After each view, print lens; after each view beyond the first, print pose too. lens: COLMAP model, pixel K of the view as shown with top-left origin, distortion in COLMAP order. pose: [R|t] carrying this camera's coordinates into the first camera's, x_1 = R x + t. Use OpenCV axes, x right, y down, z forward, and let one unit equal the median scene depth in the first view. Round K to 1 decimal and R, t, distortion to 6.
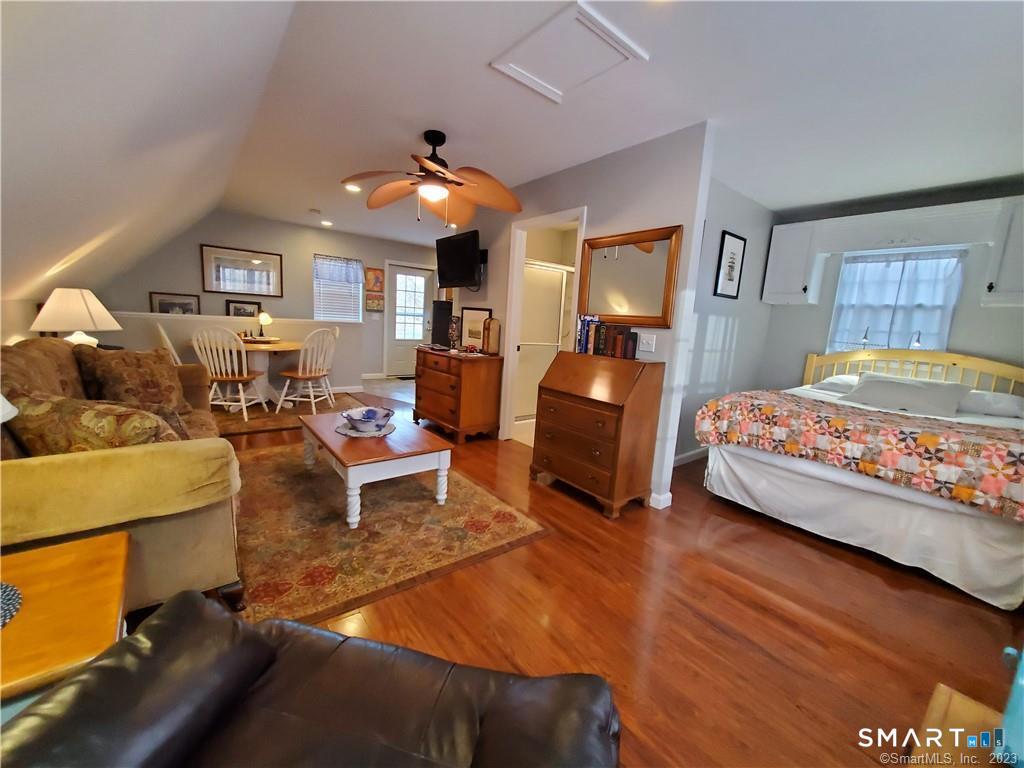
lens RADIAL K [[405.1, 0, 506.5], [0, 405.1, 379.6], [0, 0, 1]] dist [0.004797, -0.000614]
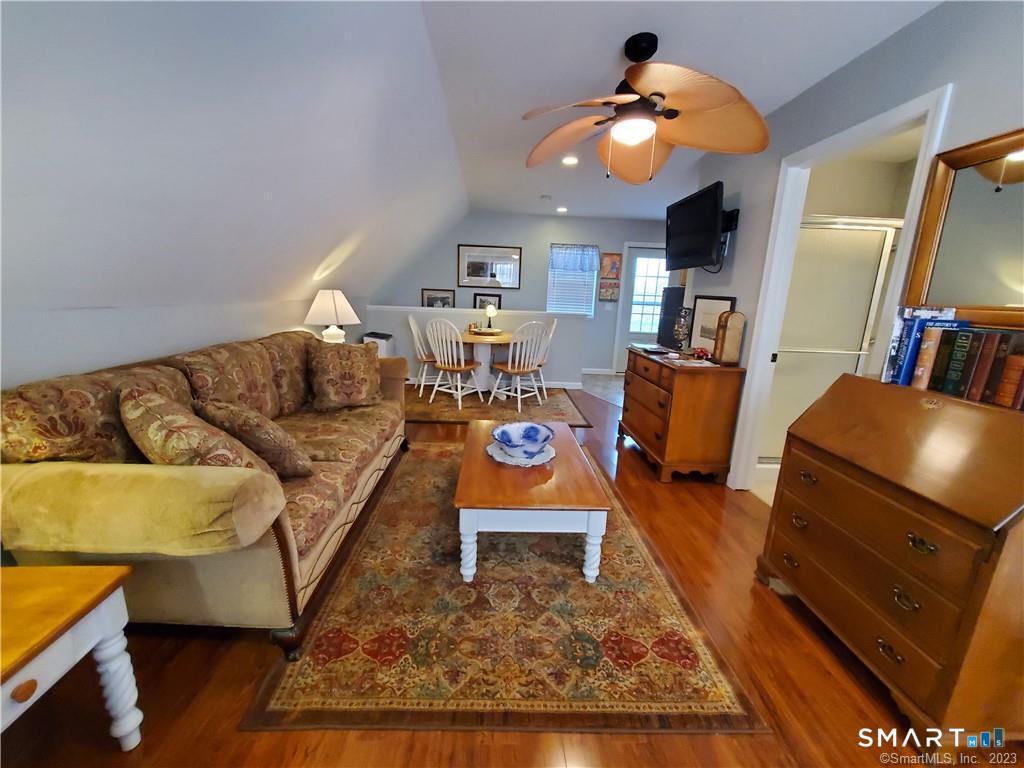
lens RADIAL K [[405.1, 0, 506.5], [0, 405.1, 379.6], [0, 0, 1]] dist [0.004797, -0.000614]
pose [[0.808613, 0.095898, -0.580473, 0.066667], [-0.077712, 0.995391, 0.056190, -0.047737], [0.583187, -0.000326, 0.812338, 0.234828]]
